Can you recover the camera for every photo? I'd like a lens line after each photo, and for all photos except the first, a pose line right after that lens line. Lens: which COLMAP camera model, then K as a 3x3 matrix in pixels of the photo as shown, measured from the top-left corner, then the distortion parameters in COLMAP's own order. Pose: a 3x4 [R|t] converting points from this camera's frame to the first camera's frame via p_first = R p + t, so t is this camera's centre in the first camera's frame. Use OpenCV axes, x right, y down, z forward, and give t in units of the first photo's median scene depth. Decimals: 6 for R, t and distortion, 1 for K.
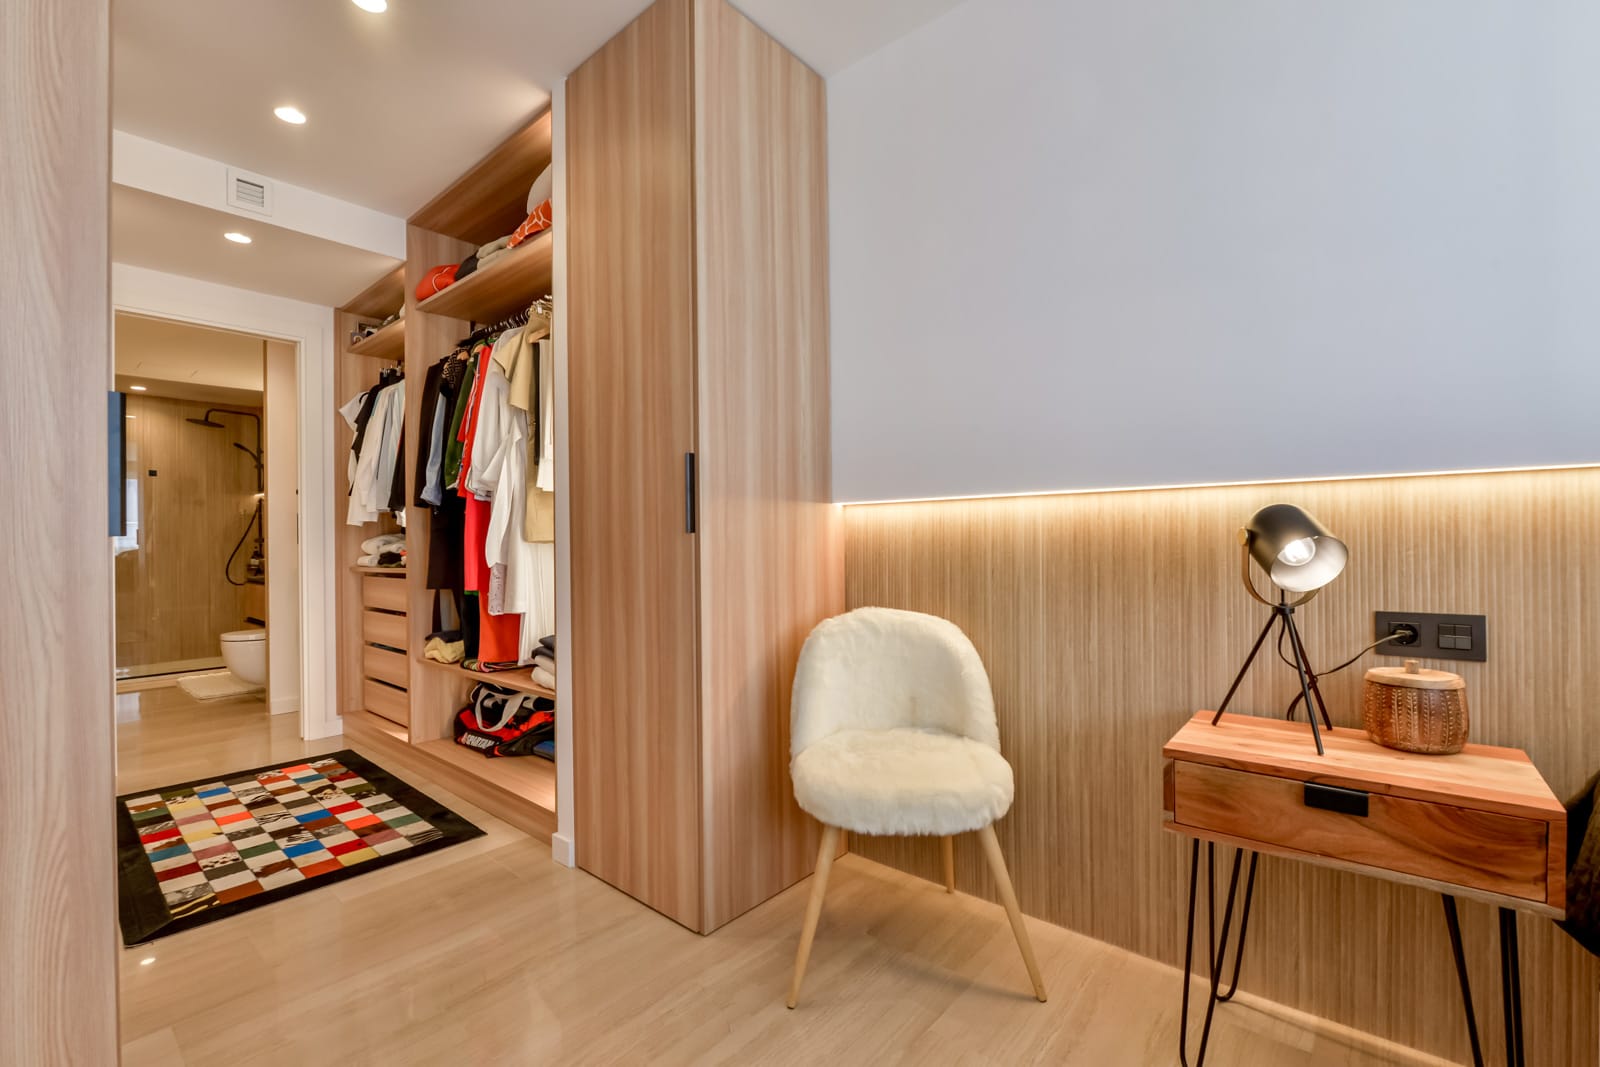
lens RADIAL K [[694.6, 0, 798.3], [0, 694.6, 539.9], [0, 0, 1]] dist [-0.011205, -0.000186]
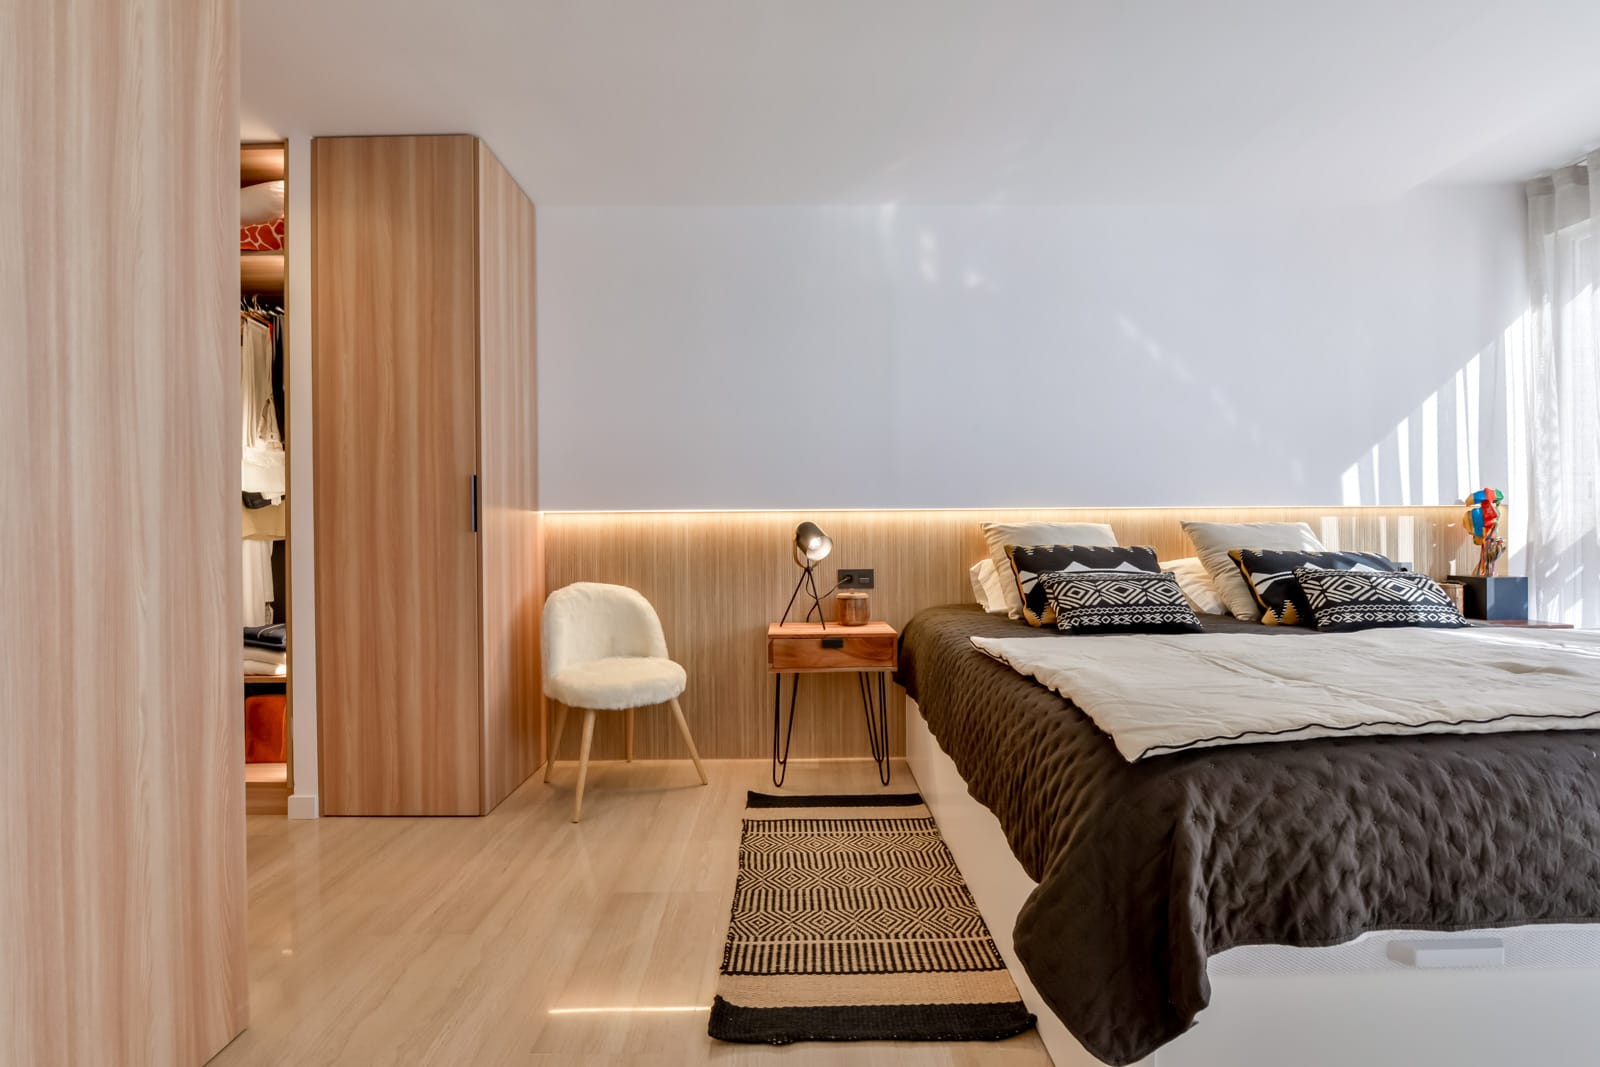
lens RADIAL K [[694.6, 0, 803.5], [0, 694.6, 538.0], [0, 0, 1]] dist [-0.011205, -0.000186]
pose [[0.756451, 0.003743, 0.654039, -0.632607], [-0.001216, 0.999990, -0.004316, 0.008931], [-0.654049, 0.002470, 0.756448, -0.555516]]
